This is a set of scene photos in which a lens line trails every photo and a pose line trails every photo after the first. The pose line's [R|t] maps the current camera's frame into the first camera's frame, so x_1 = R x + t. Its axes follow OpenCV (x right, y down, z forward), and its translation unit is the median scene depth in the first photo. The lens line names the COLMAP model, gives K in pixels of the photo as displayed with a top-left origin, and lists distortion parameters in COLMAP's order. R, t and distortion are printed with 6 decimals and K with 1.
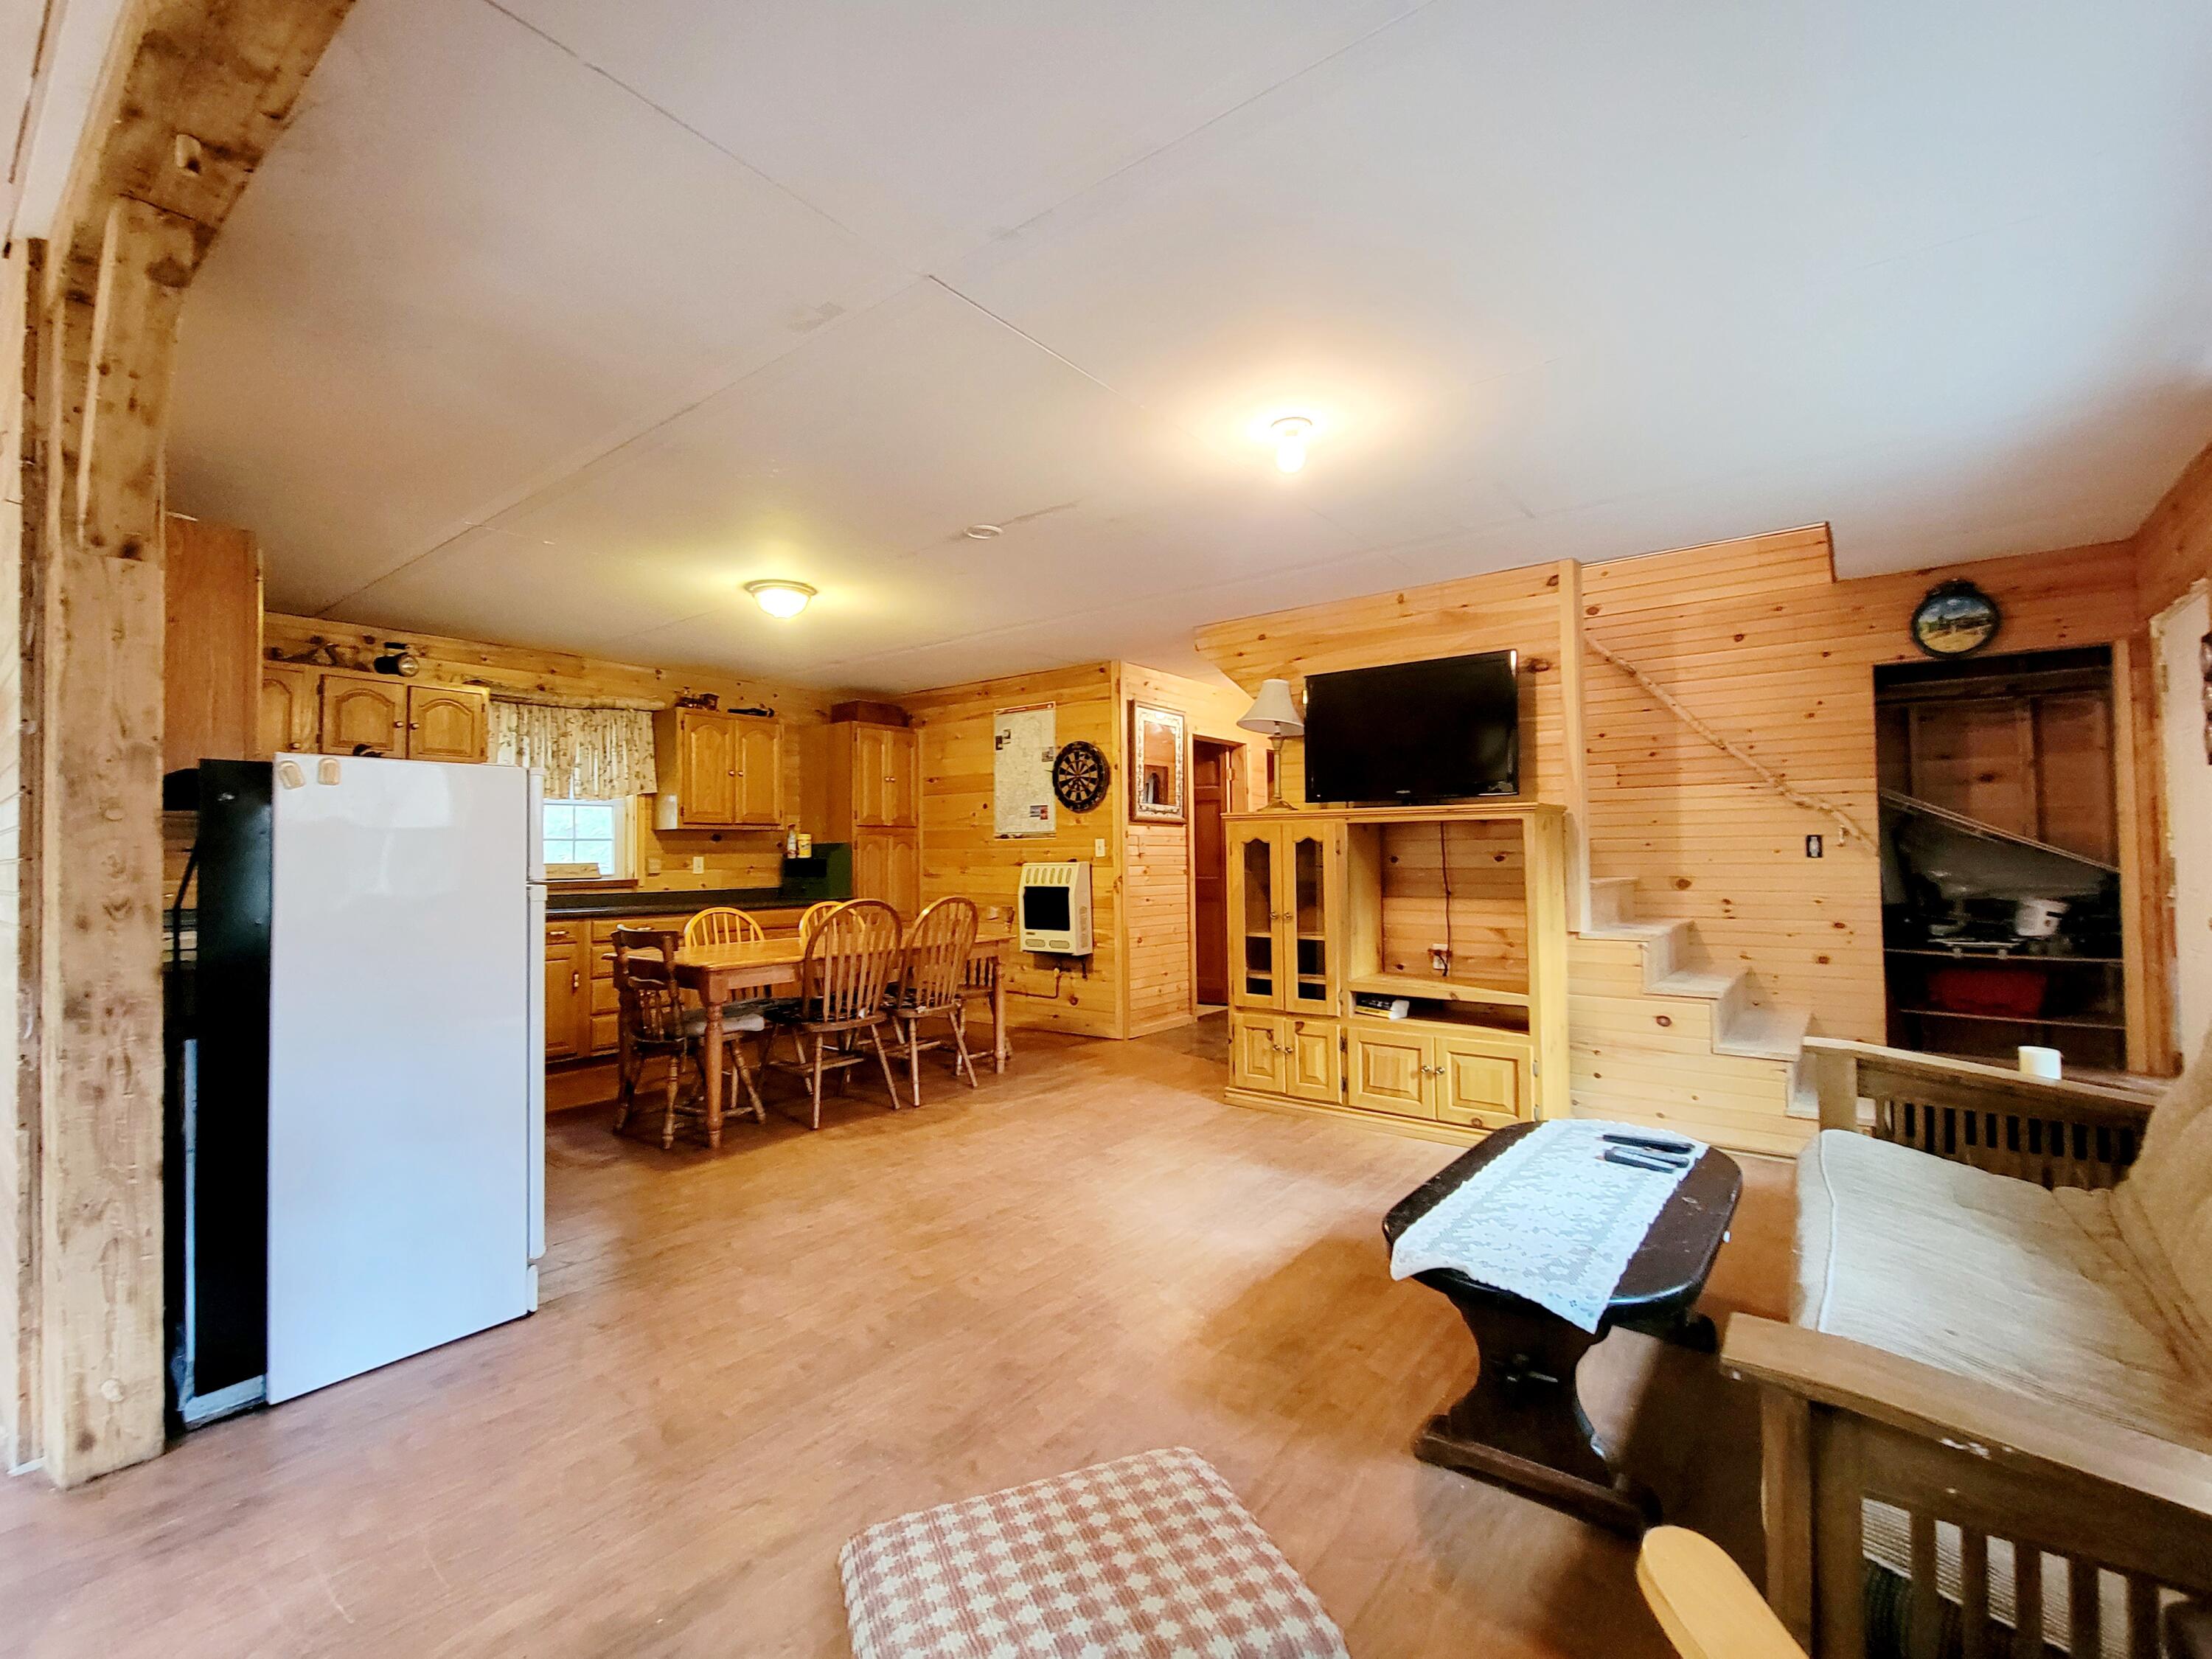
lens RADIAL K [[976.3, 0, 1103.5], [0, 976.3, 834.6], [0, 0, 1]] dist [-0.001861, -0.000549]
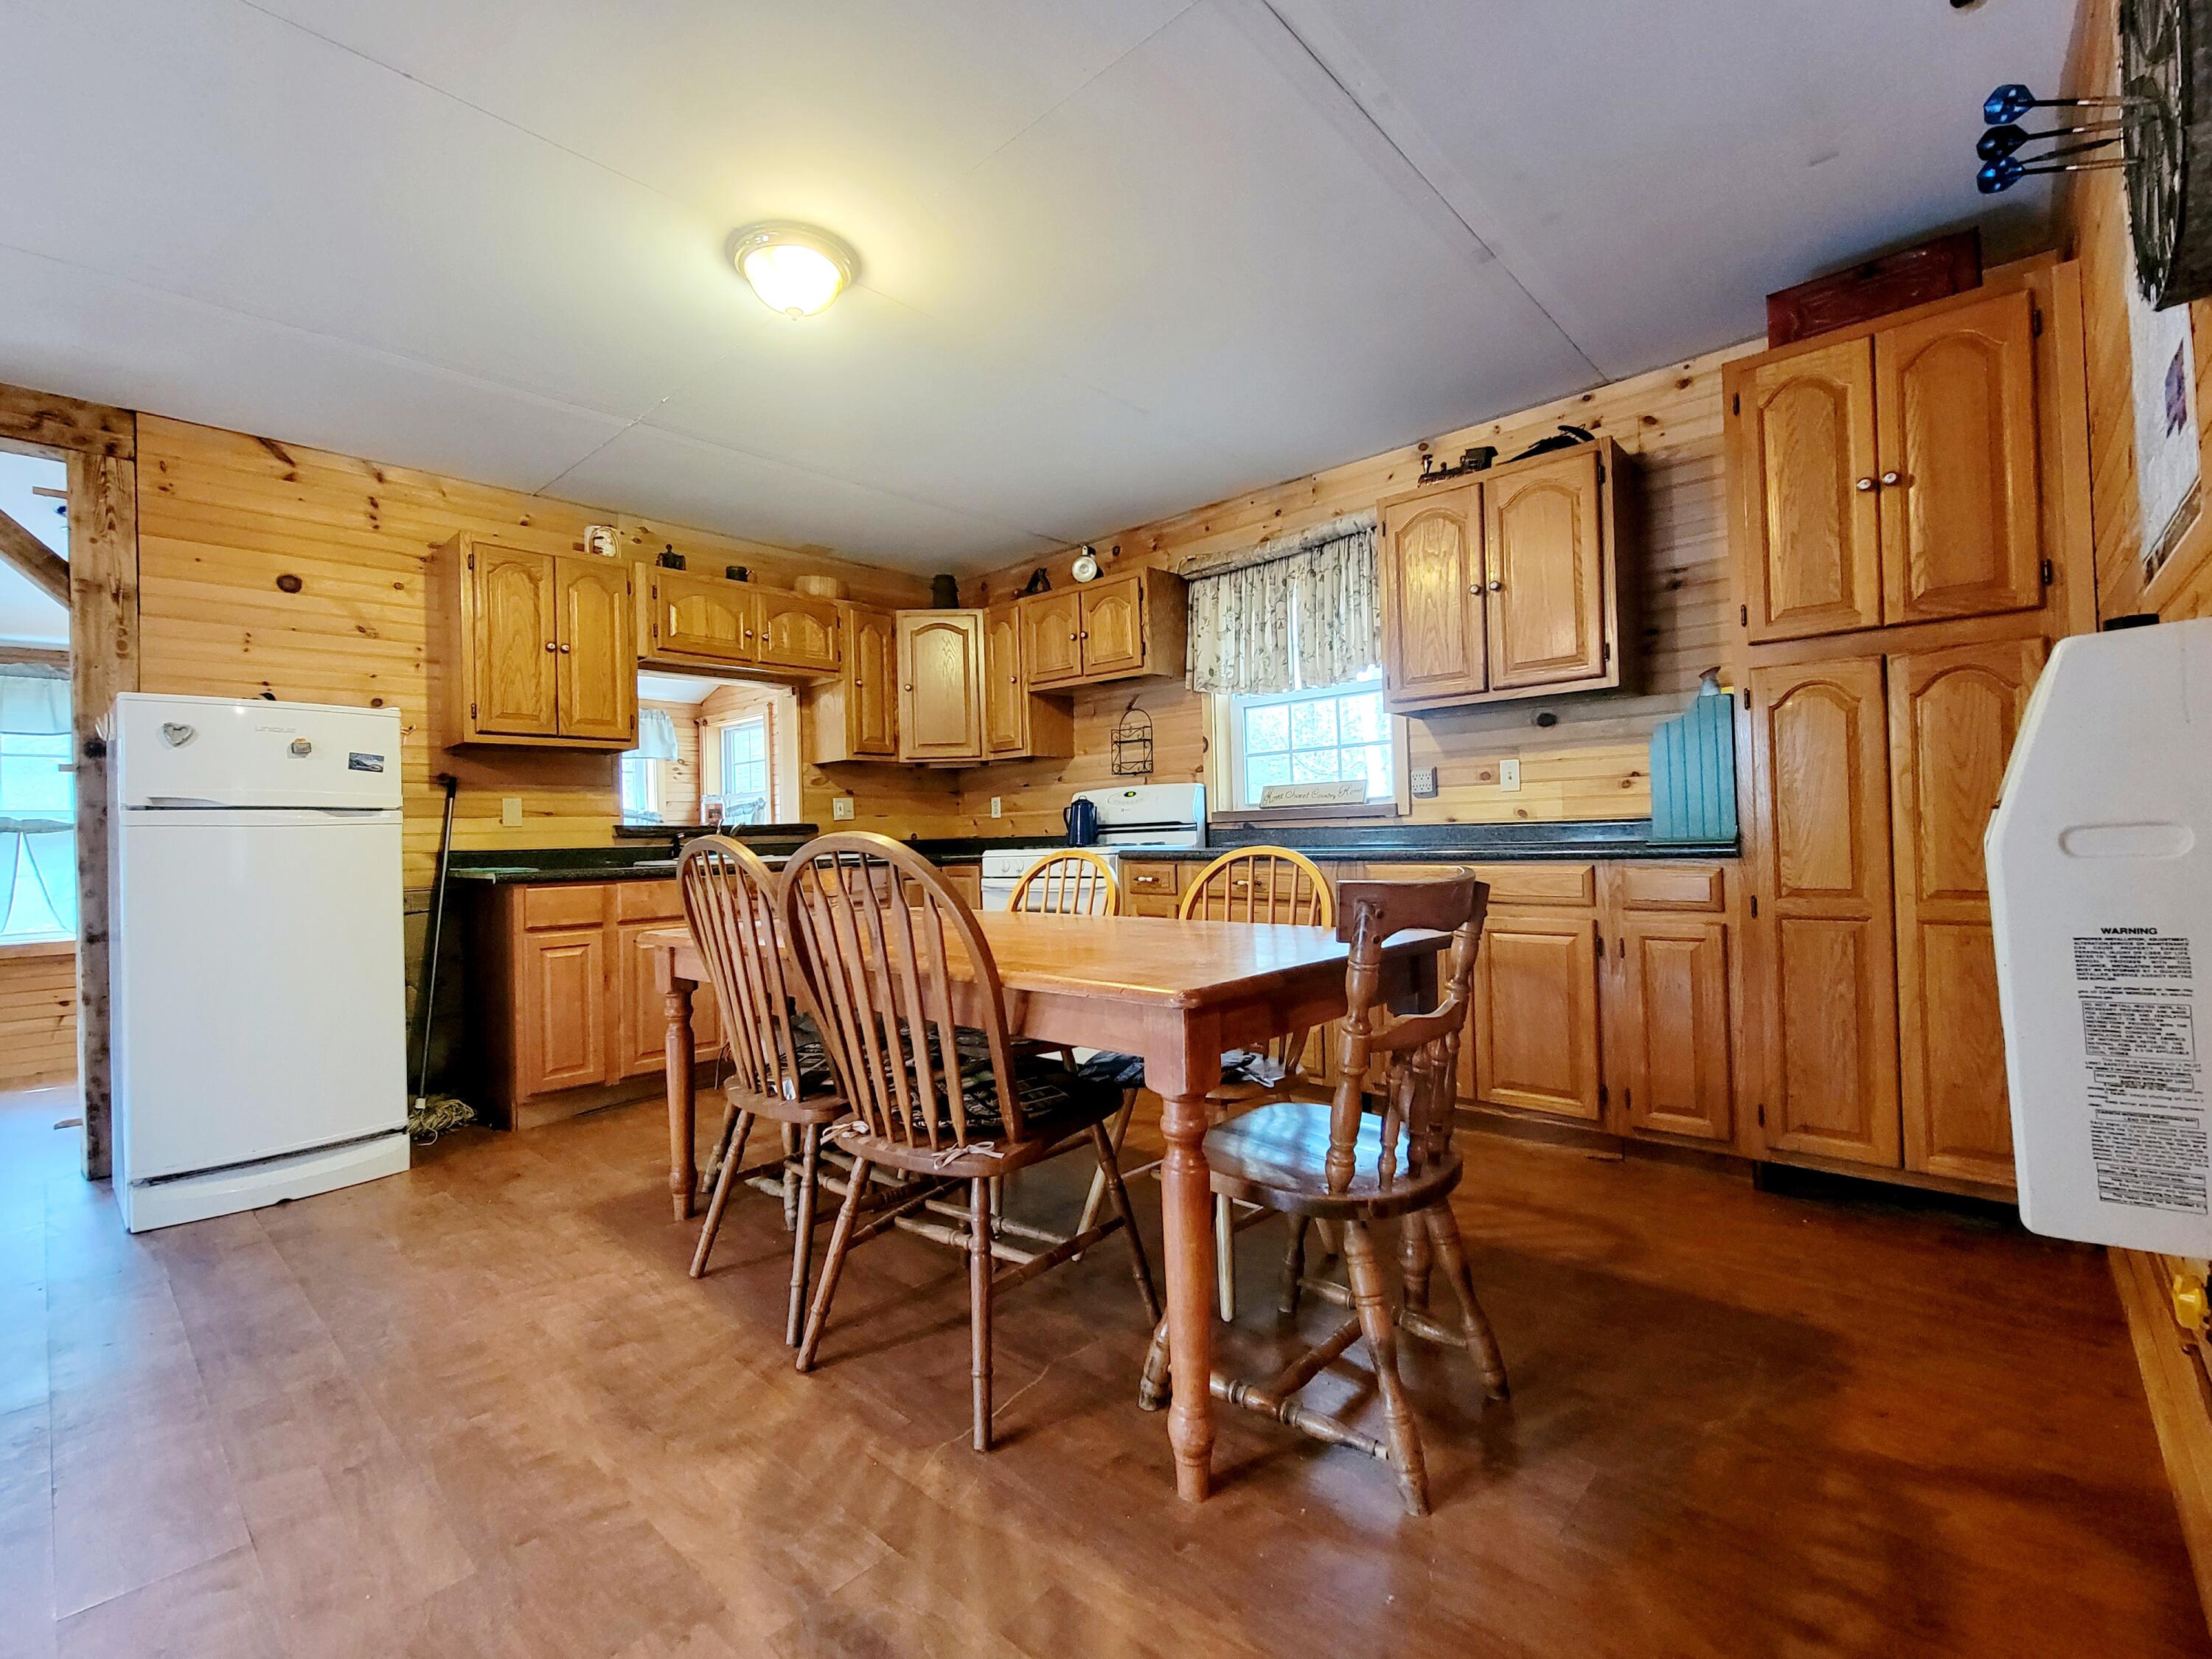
lens RADIAL K [[976.3, 0, 1101.0], [0, 976.3, 822.1], [0, 0, 1]] dist [-0.001861, -0.000549]
pose [[-0.074613, -0.006157, -0.997194, 0.185014], [0.050597, 0.998670, -0.009952, 0.072514], [0.995928, -0.051198, -0.074202, 1.157378]]
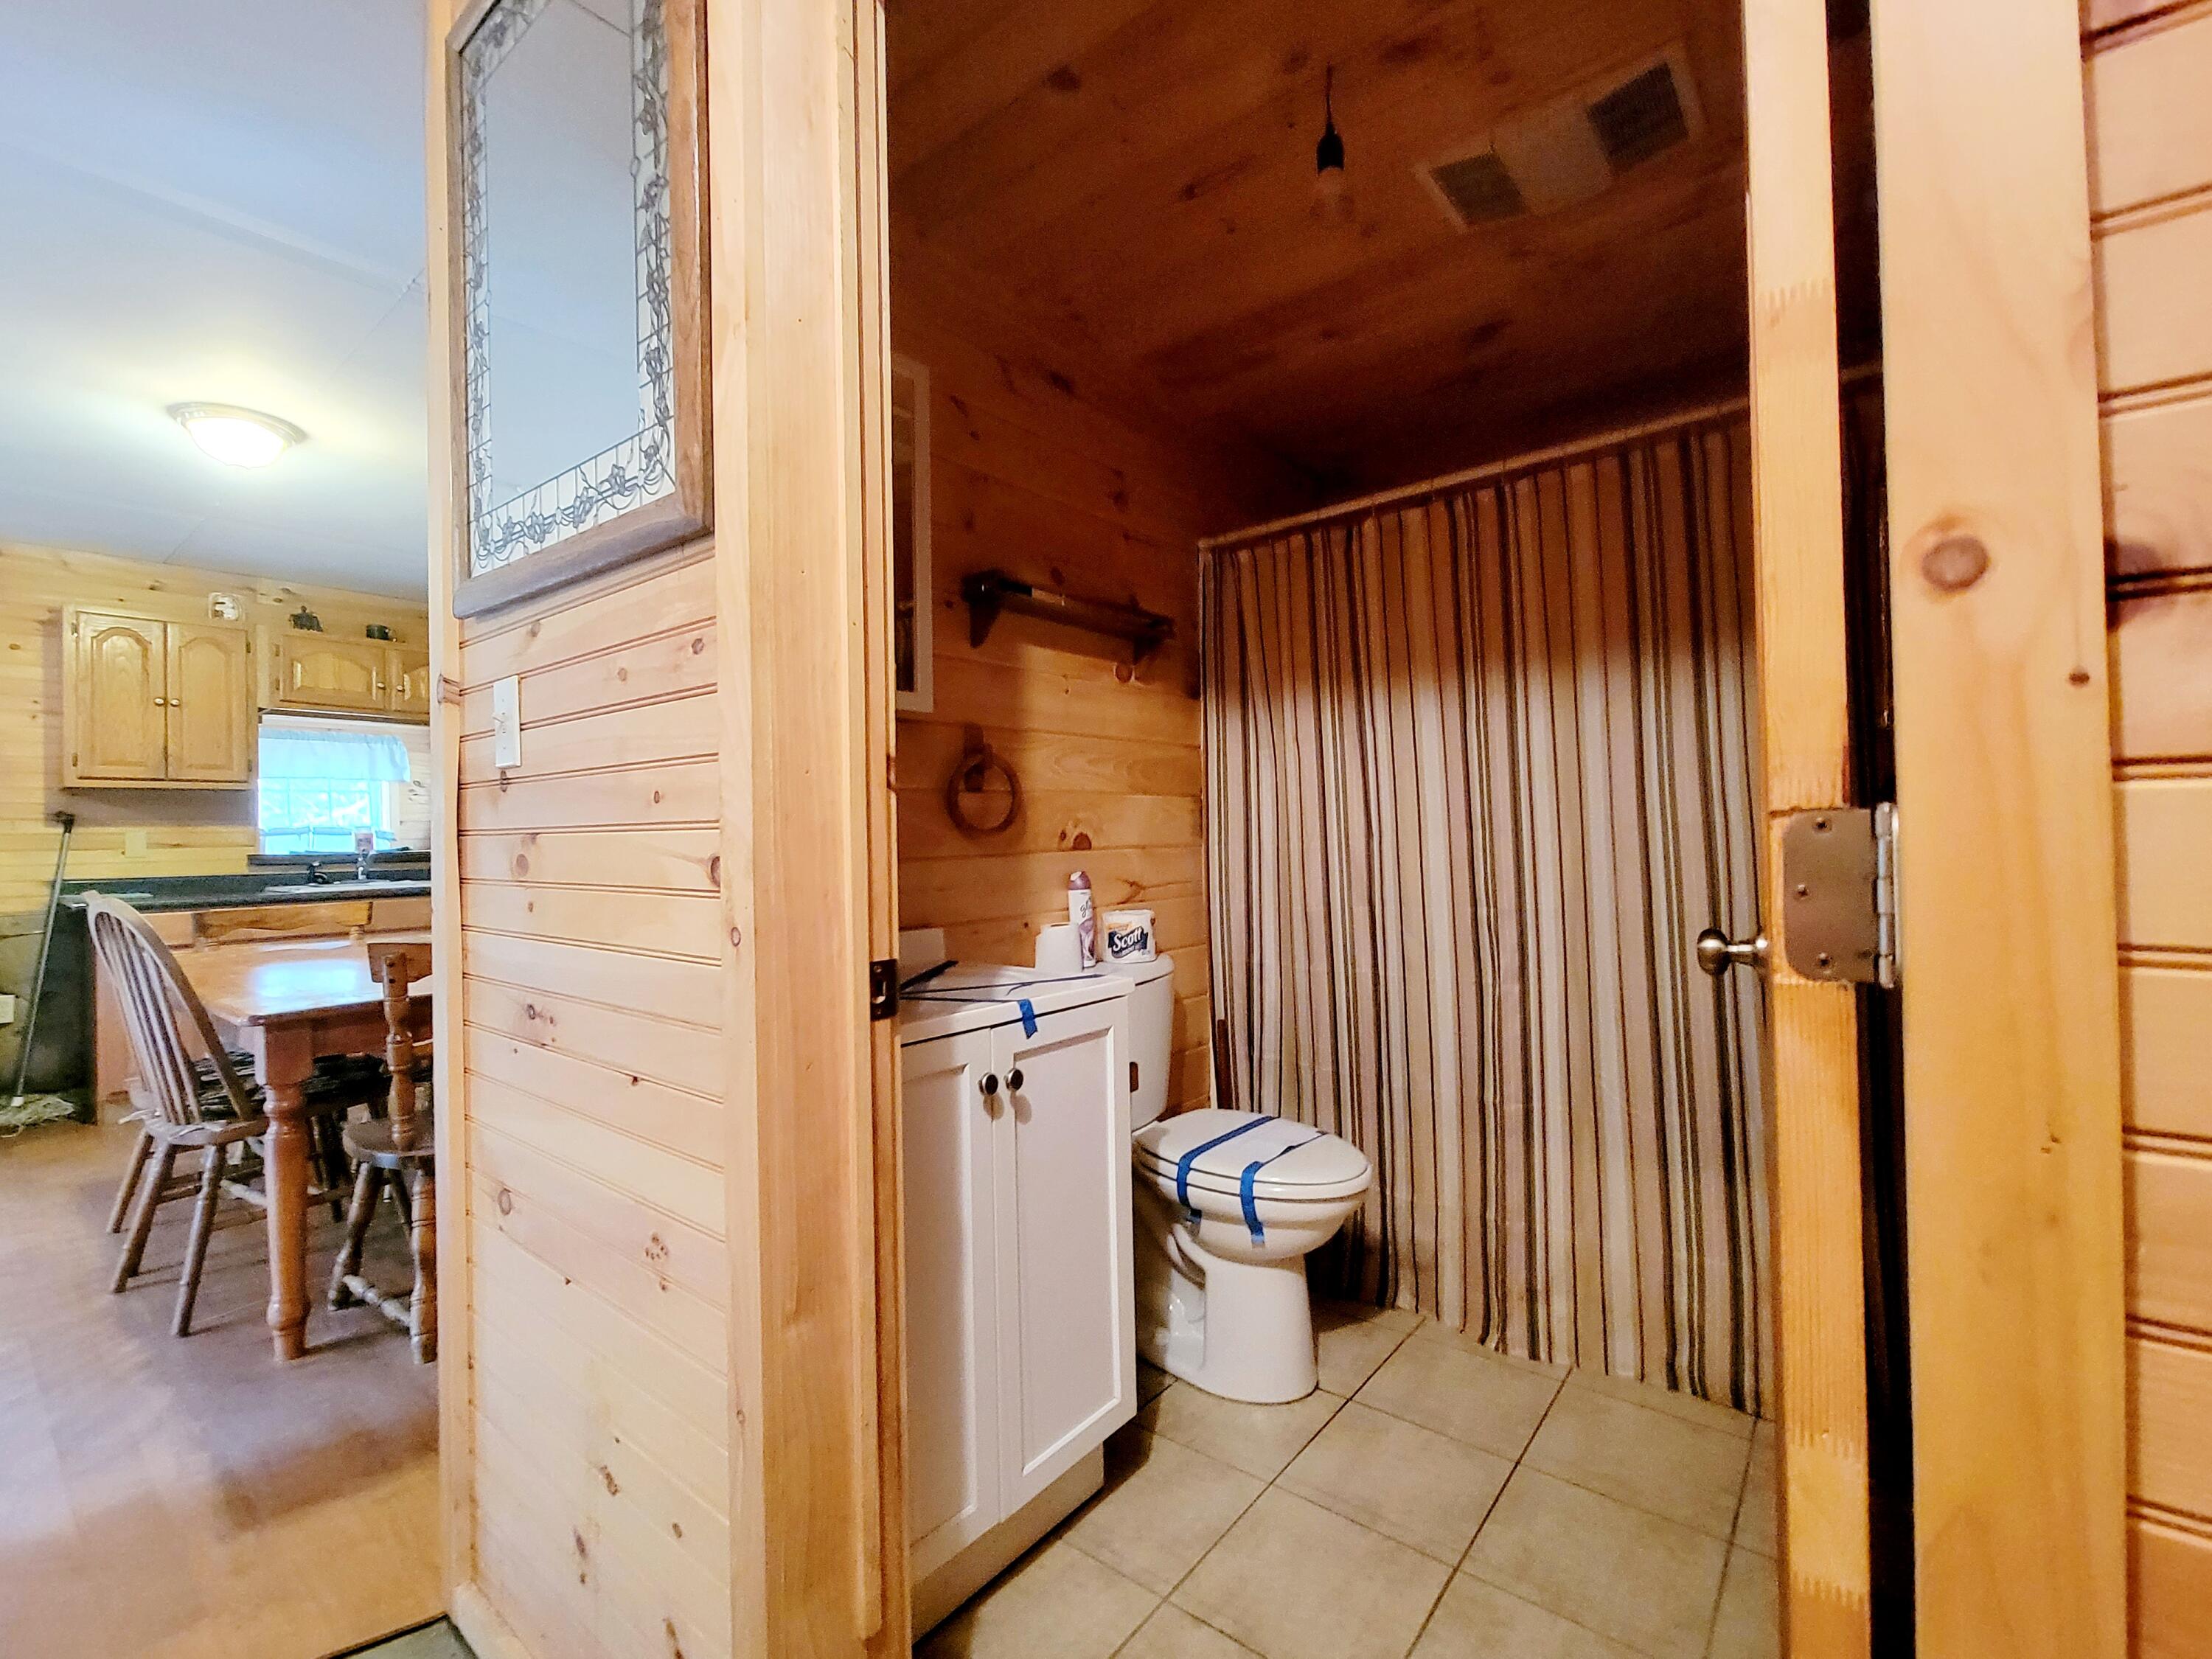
lens RADIAL K [[976.3, 0, 1106.7], [0, 976.3, 826.5], [0, 0, 1]] dist [-0.001861, -0.000549]
pose [[-0.006957, -0.001978, -0.999974, 0.327008], [0.039041, 0.999235, -0.002248, 0.051848], [0.999213, -0.039055, -0.006874, 1.540750]]
